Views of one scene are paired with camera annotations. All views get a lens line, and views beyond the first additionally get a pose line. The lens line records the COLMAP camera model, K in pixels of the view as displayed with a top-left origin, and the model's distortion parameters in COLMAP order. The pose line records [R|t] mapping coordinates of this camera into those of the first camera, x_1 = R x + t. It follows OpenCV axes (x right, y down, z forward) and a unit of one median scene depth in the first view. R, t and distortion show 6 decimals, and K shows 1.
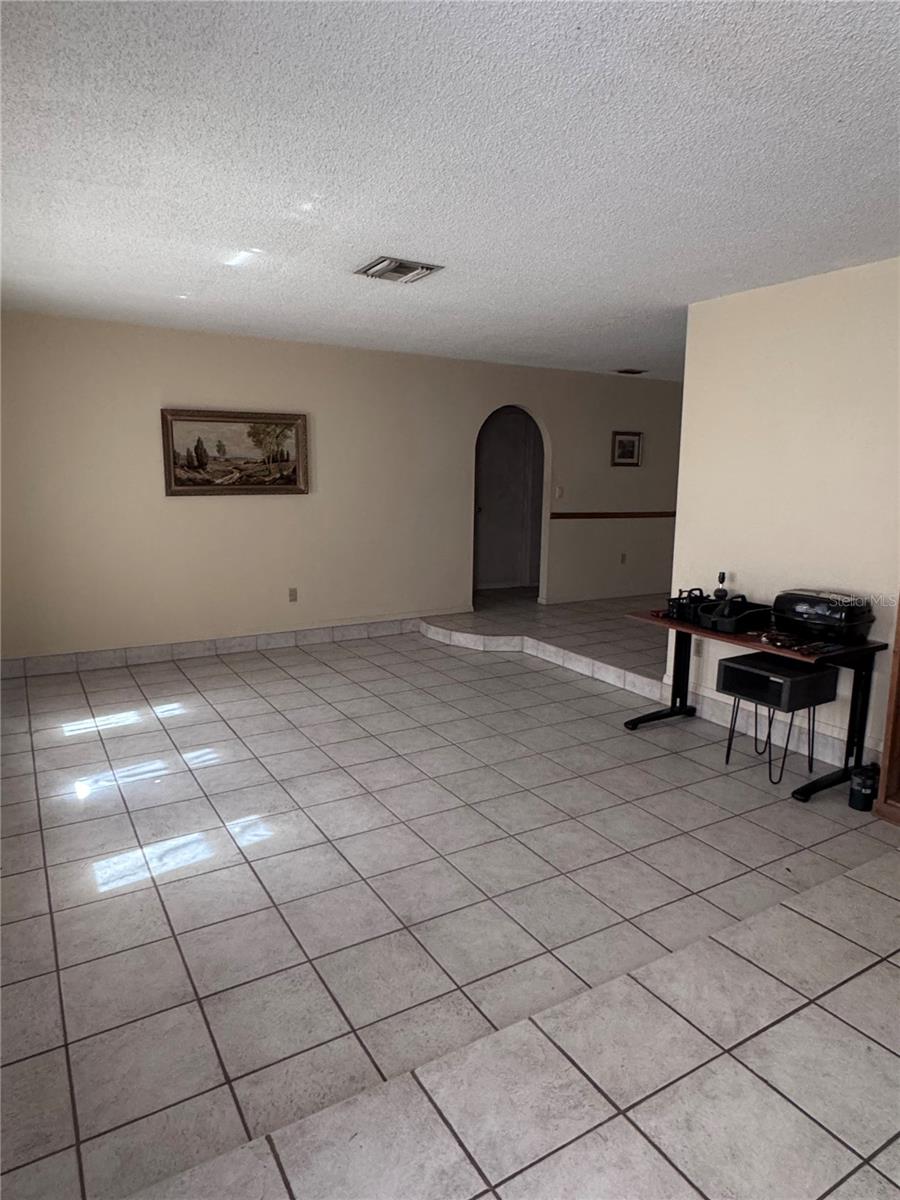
lens RADIAL K [[735.7, 0, 450.0], [0, 735.7, 600.0], [0, 0, 1]] dist [-0.005496, 0.002805]
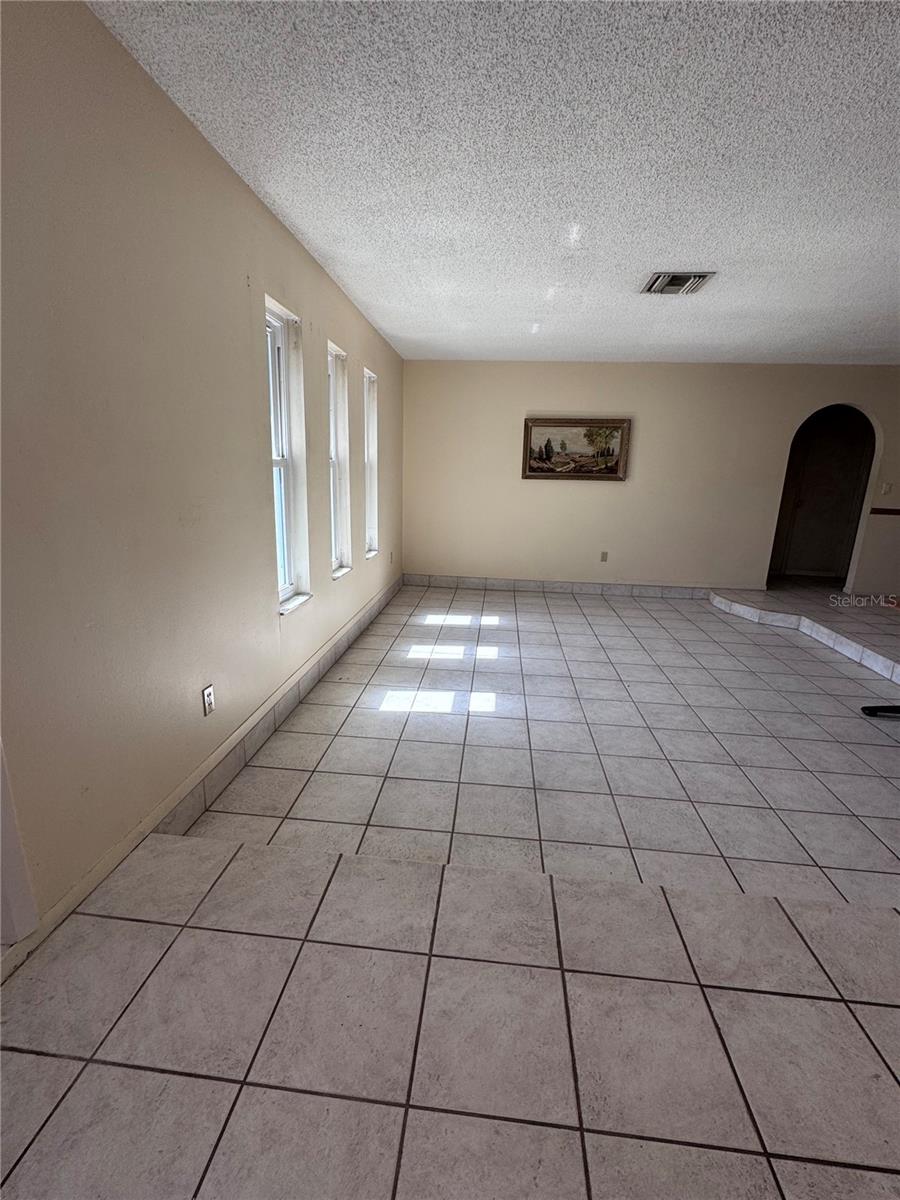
lens RADIAL K [[522.3, 0, 450.0], [0, 522.3, 600.0], [0, 0, 1]] dist [-0.000550, 0.000375]
pose [[0.804249, 0.153764, -0.574056, 0.147103], [-0.120161, 0.988071, 0.096315, 0.016087], [0.582018, -0.008482, 0.813131, 0.066957]]
